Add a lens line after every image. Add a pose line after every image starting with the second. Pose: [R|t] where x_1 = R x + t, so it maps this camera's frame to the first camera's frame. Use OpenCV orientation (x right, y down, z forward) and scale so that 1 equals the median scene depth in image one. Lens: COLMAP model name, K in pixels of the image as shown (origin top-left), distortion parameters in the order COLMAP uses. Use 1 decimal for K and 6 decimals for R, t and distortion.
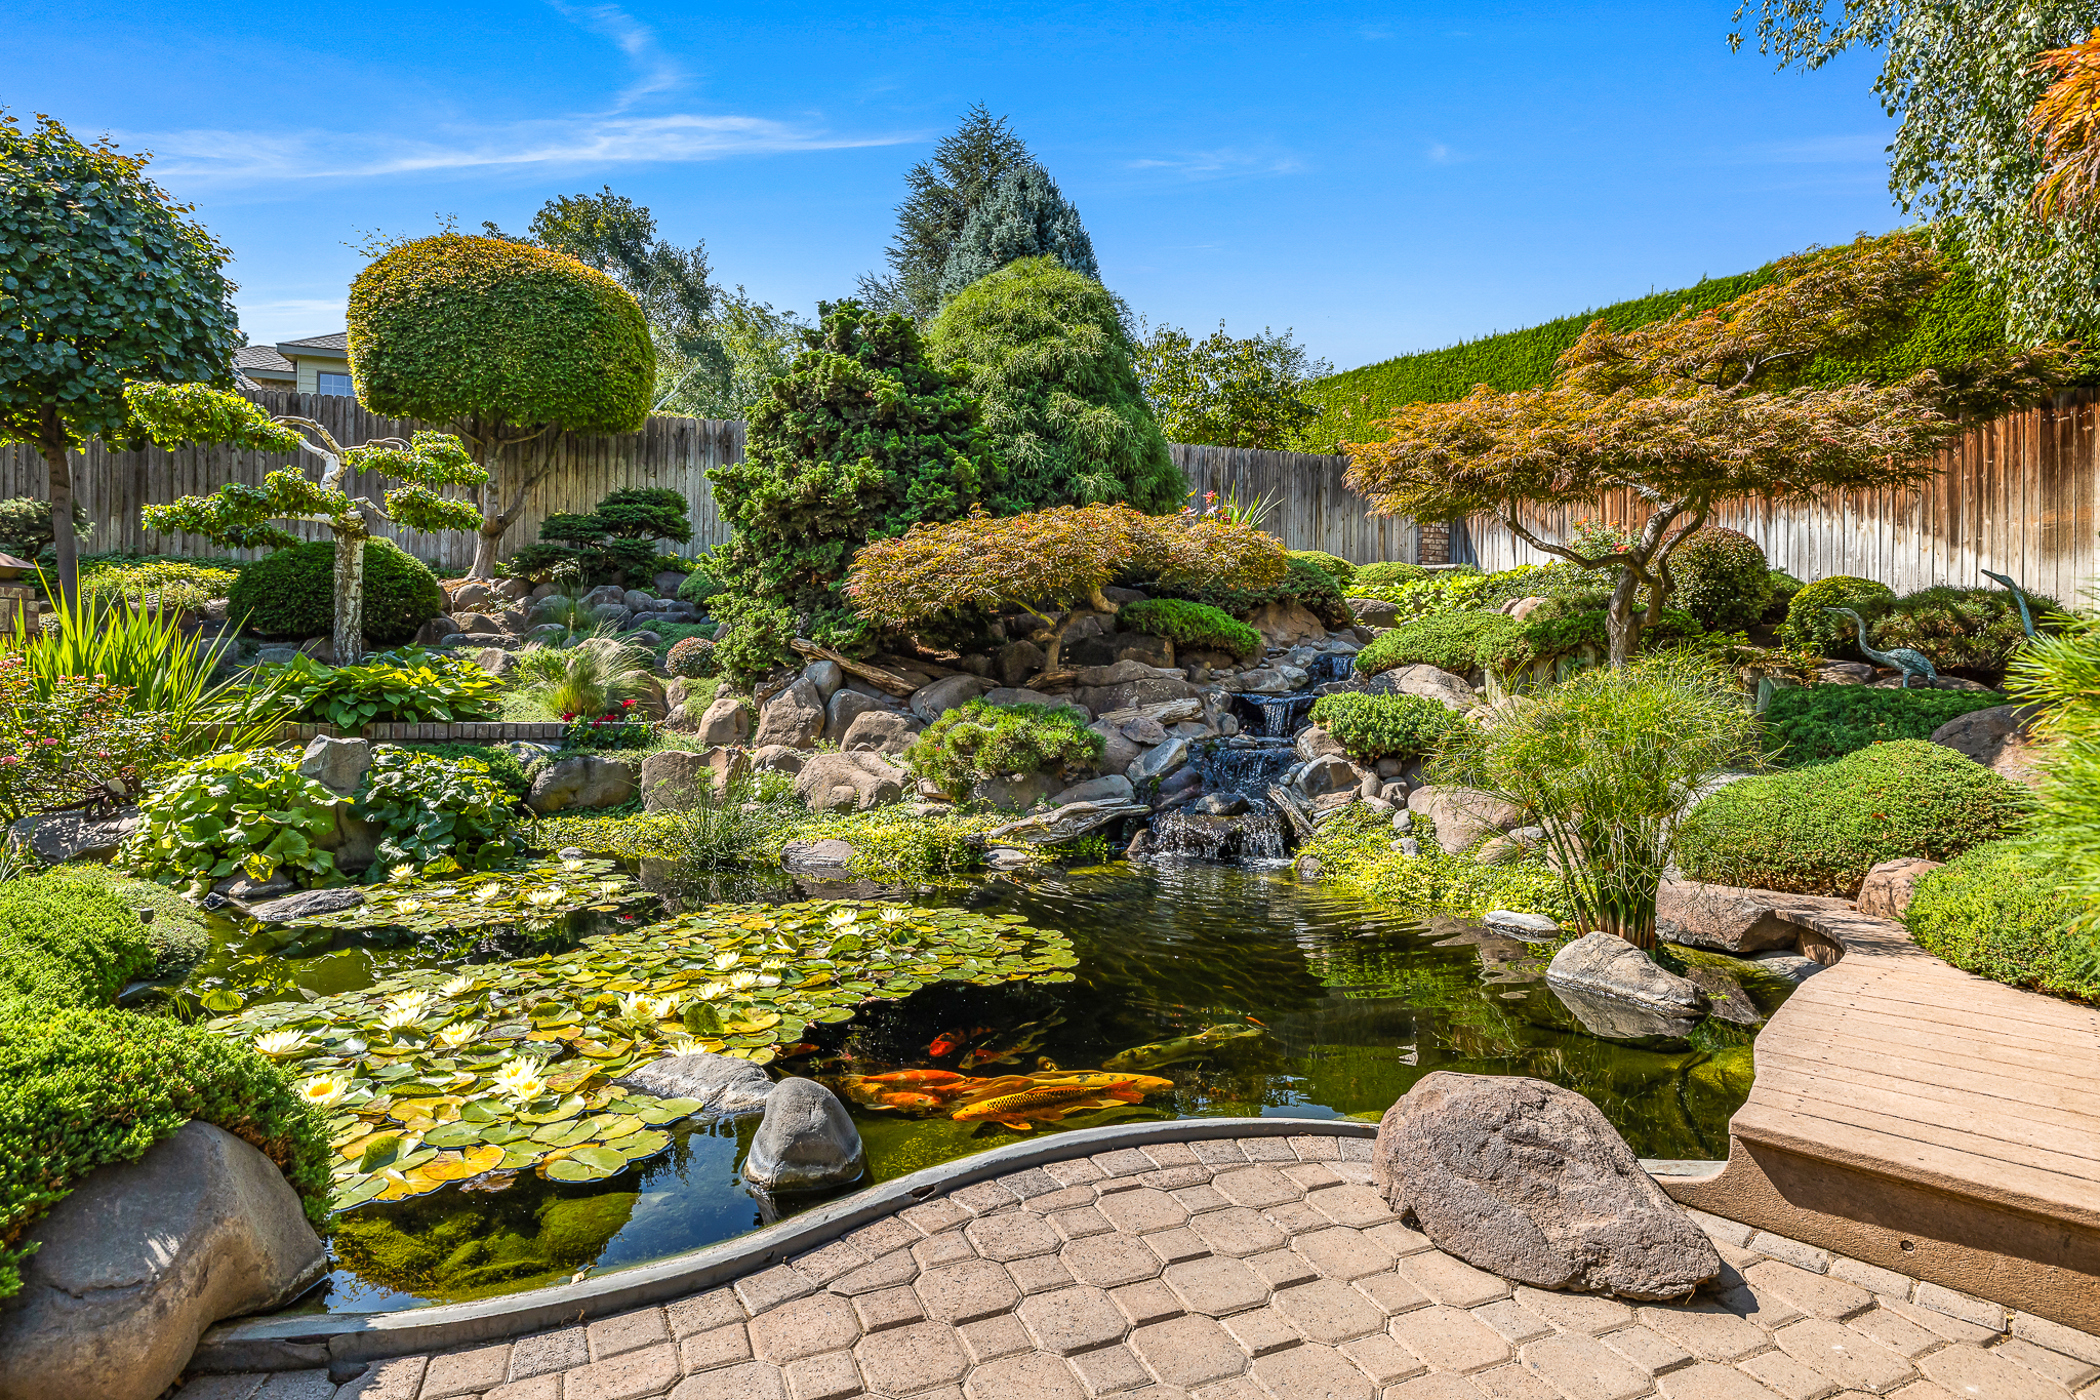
lens RADIAL K [[1091.5, 0, 1048.8], [0, 1091.5, 694.4], [0, 0, 1]] dist [-0.000989, -0.000036]
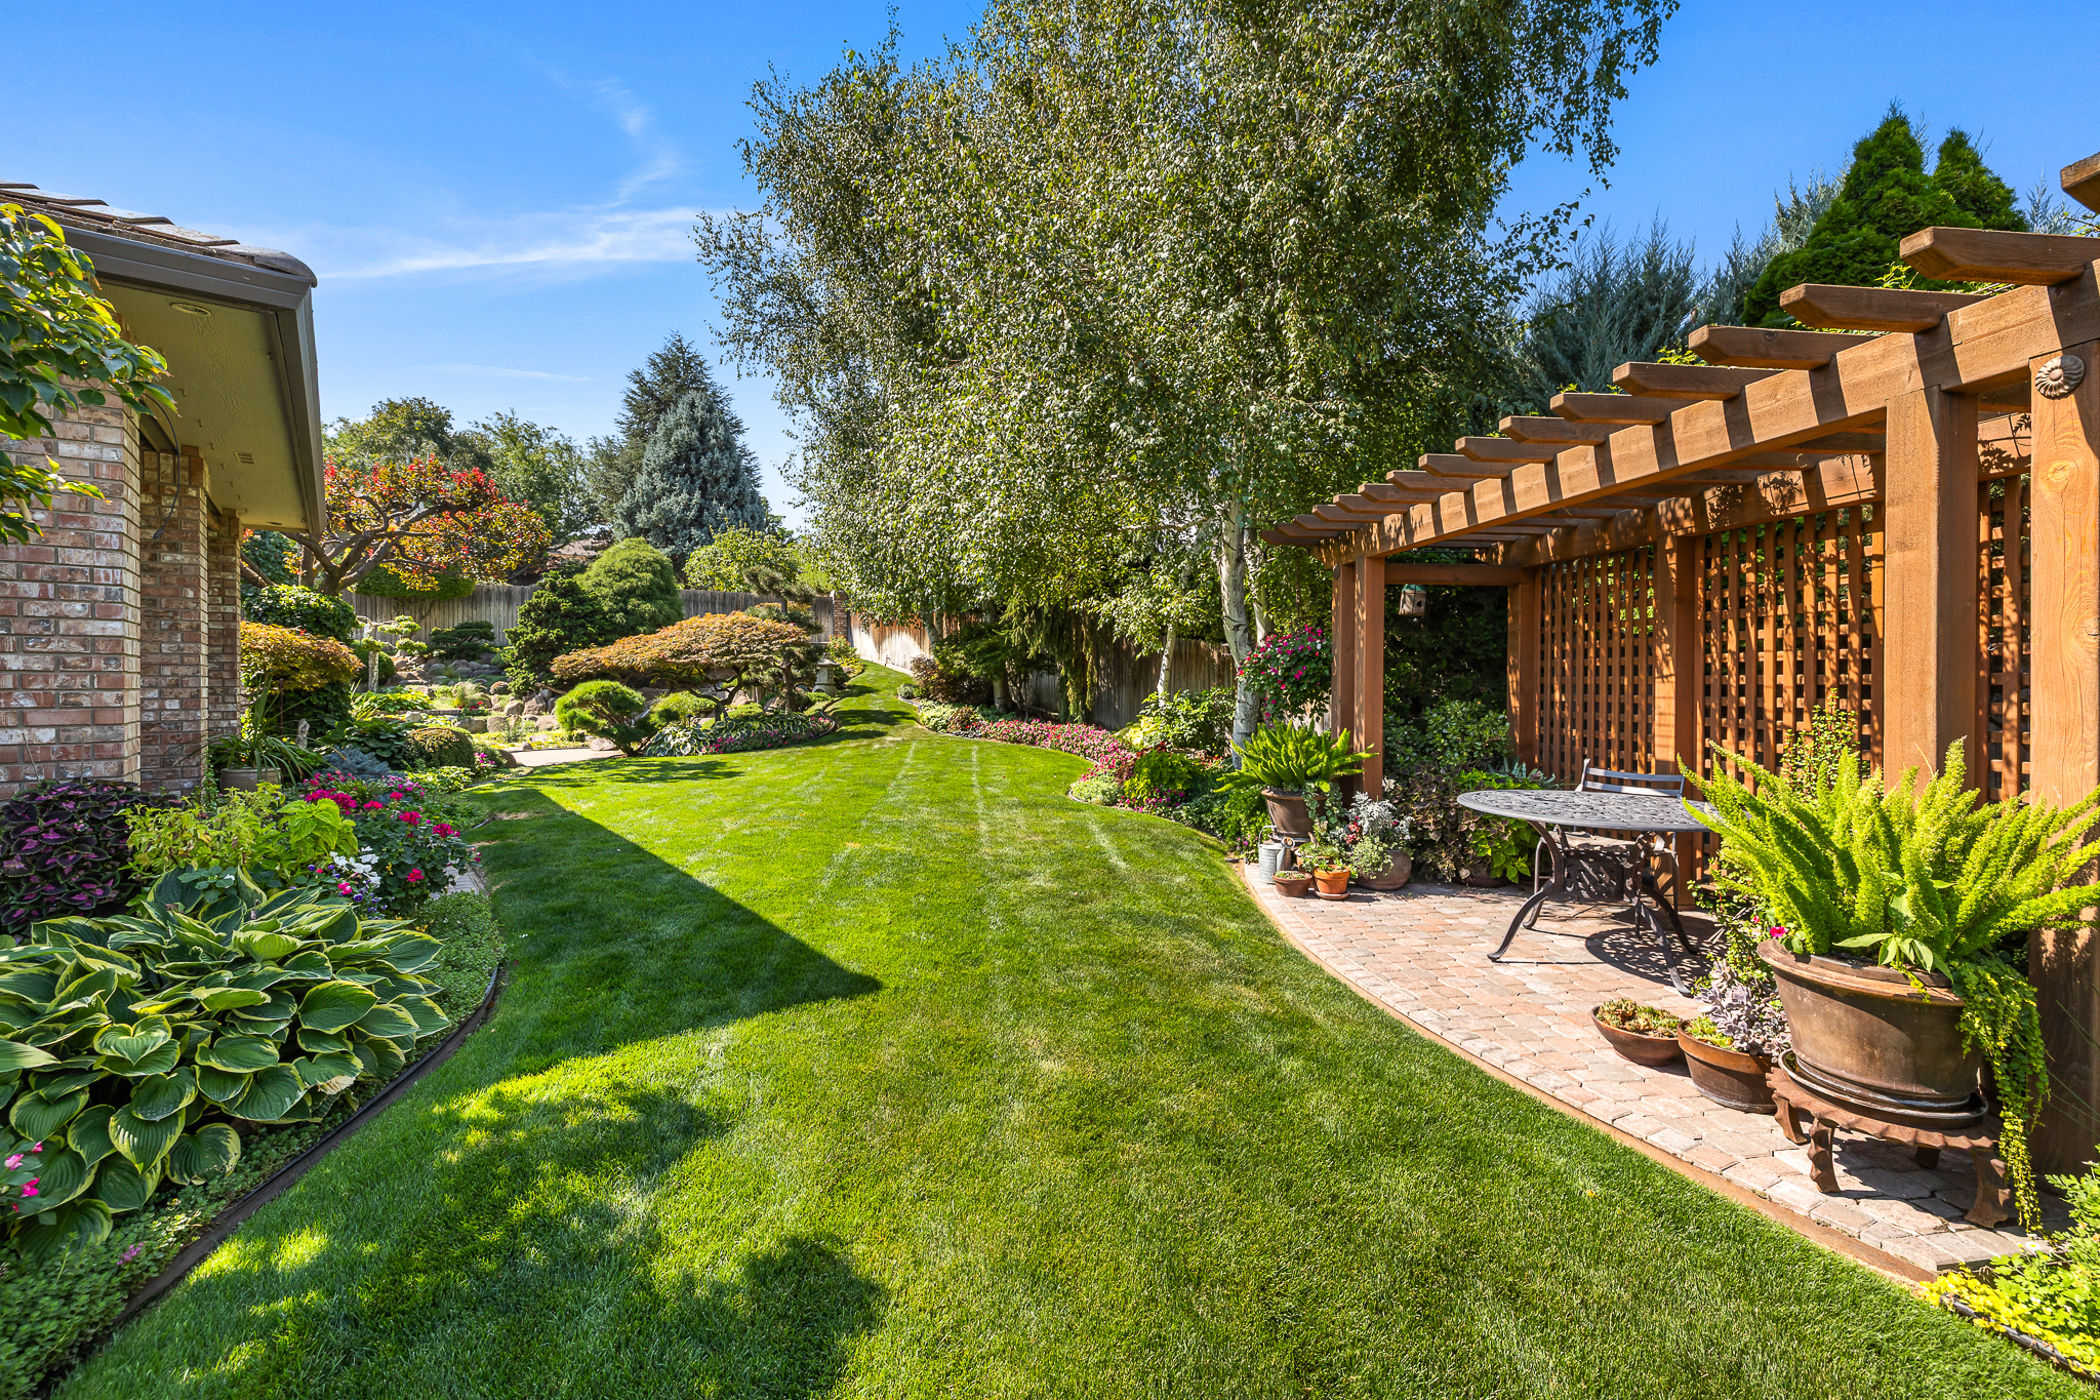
lens RADIAL K [[898.0, 0, 1052.7], [0, 898.0, 697.1], [0, 0, 1]] dist [0.001578, 0.000056]
pose [[0.965937, -0.021270, 0.257902, 0.551187], [0.020282, 0.999773, 0.006493, 0.006852], [-0.257981, -0.001041, 0.966149, -1.943785]]
